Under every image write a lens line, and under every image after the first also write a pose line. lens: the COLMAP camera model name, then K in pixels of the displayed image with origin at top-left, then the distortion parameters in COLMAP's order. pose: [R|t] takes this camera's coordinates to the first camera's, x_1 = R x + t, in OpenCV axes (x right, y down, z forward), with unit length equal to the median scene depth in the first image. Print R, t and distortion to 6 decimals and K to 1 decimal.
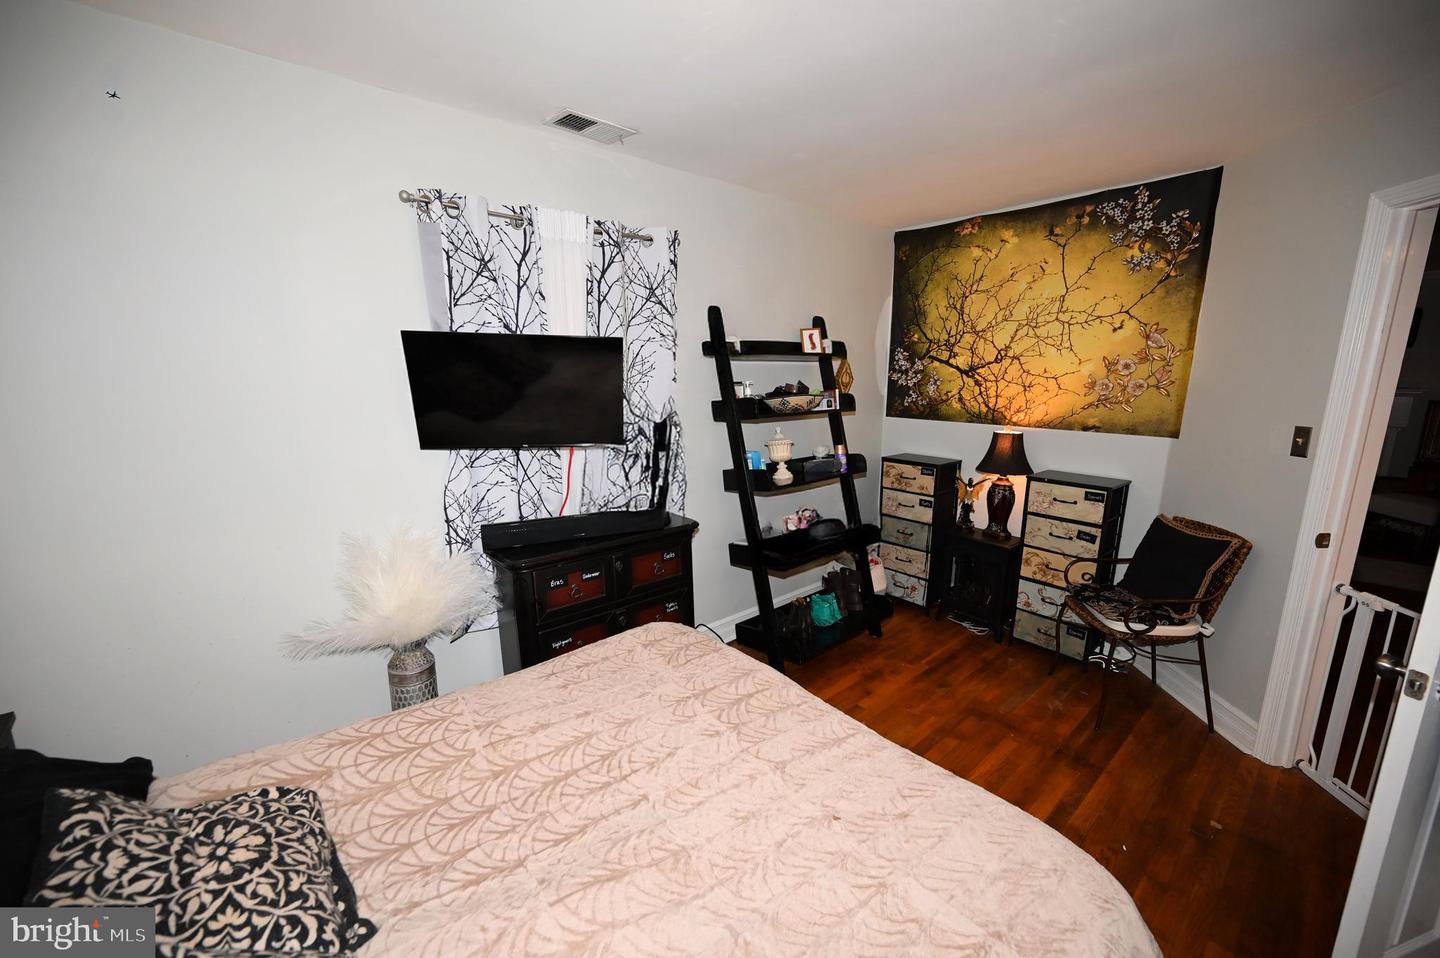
lens RADIAL K [[568.2, 0, 724.8], [0, 568.2, 486.0], [0, 0, 1]] dist [0.002292, 0.000263]
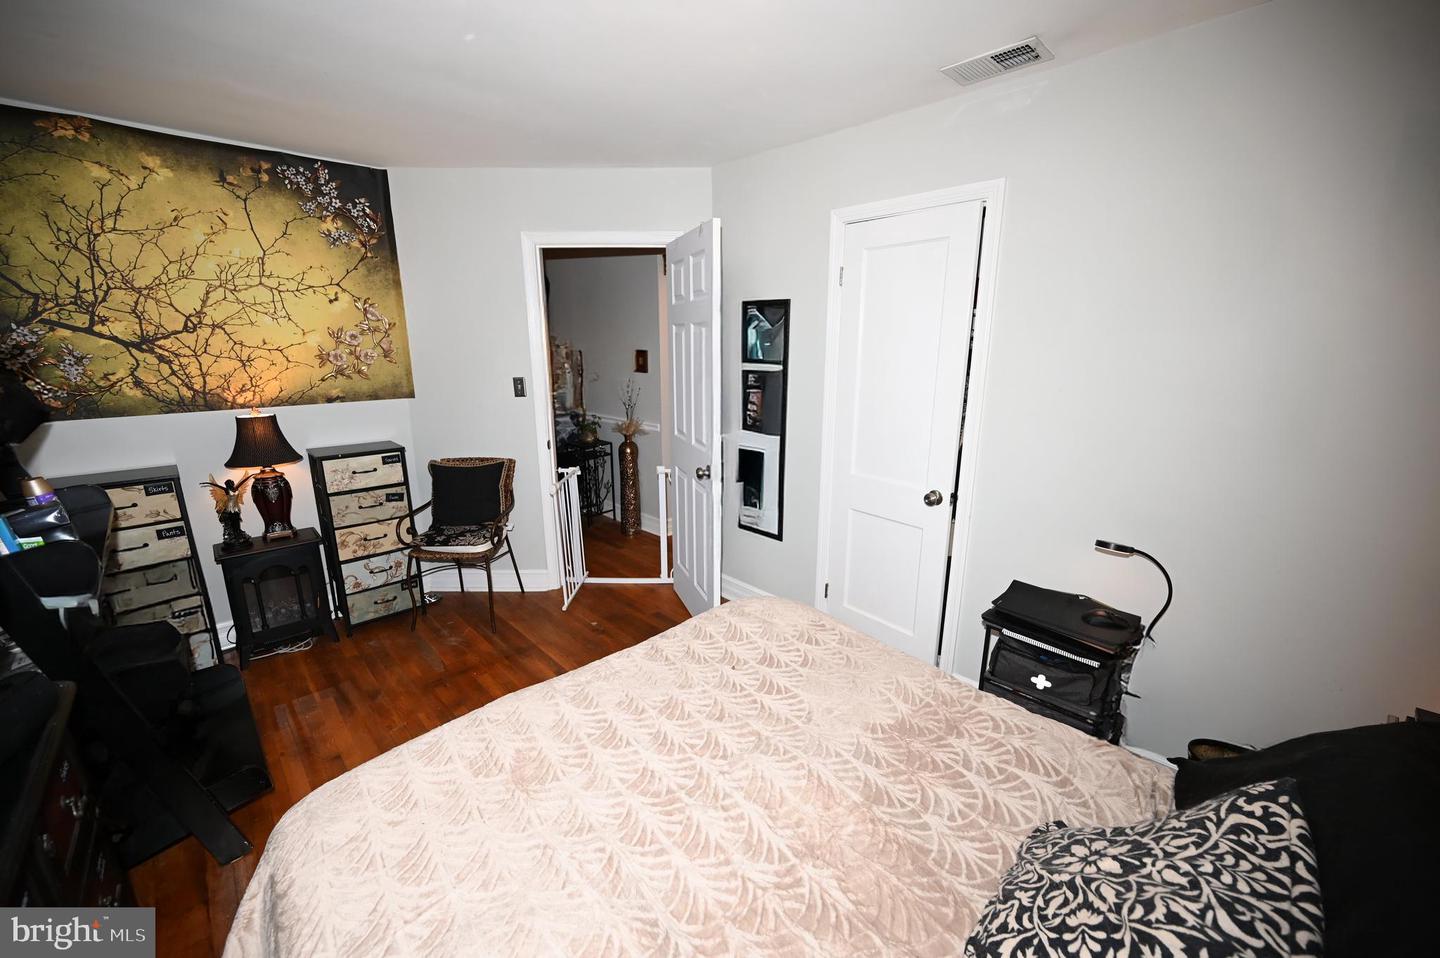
lens RADIAL K [[563.6, 0, 722.1], [0, 563.6, 481.8], [0, 0, 1]] dist [-0.002009, 0.000066]
pose [[-0.052417, -0.246240, 0.967790, -0.386730], [0.203060, 0.946248, 0.251757, -0.074195], [-0.977762, 0.209716, 0.000402, 0.355522]]
